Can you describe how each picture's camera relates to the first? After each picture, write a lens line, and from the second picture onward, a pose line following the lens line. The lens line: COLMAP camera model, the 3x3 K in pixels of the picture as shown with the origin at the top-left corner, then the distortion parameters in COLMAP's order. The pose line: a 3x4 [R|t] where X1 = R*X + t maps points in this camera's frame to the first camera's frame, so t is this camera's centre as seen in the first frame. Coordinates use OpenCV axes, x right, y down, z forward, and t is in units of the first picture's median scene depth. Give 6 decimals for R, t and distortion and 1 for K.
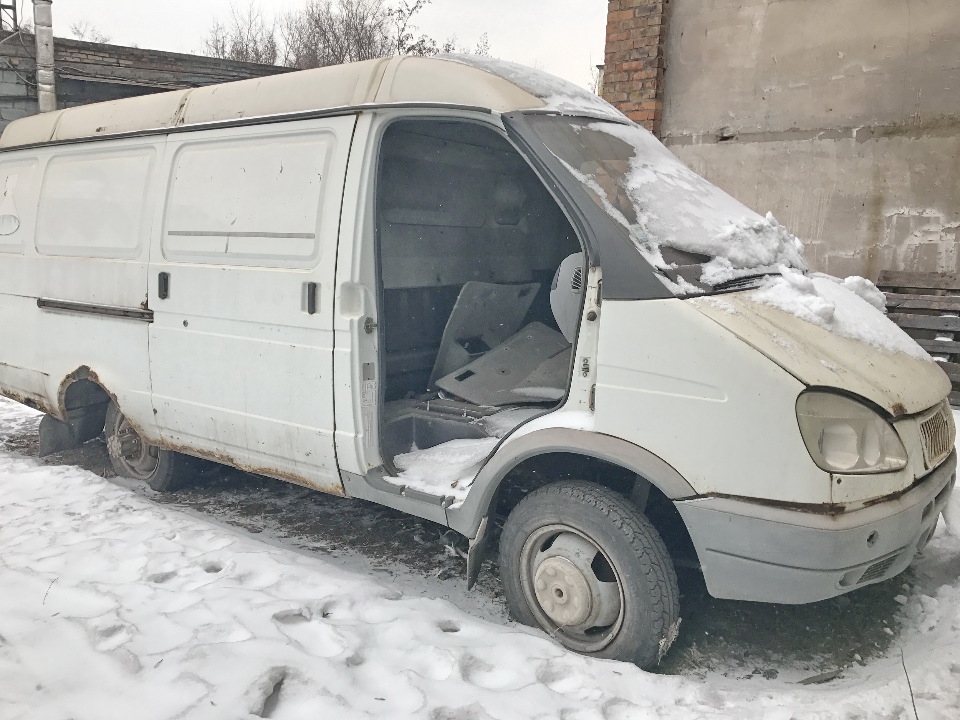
lens RADIAL K [[788.9, 0, 480.0], [0, 788.9, 360.0], [0, 0, 1]] dist [0.001547, -0.002172]
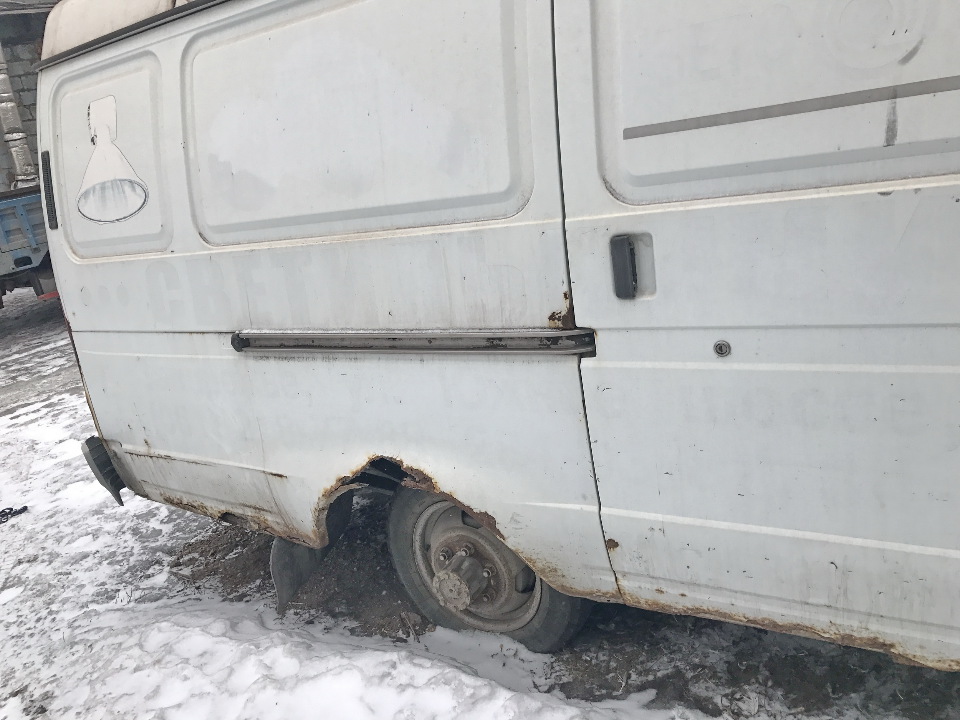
lens RADIAL K [[788.9, 0, 480.0], [0, 788.9, 360.0], [0, 0, 1]] dist [0.001547, -0.002172]
pose [[0.982412, -0.186549, 0.008161, -0.476837], [0.184270, 0.975625, 0.119165, -0.106876], [-0.030192, -0.115566, 0.992841, 0.575002]]
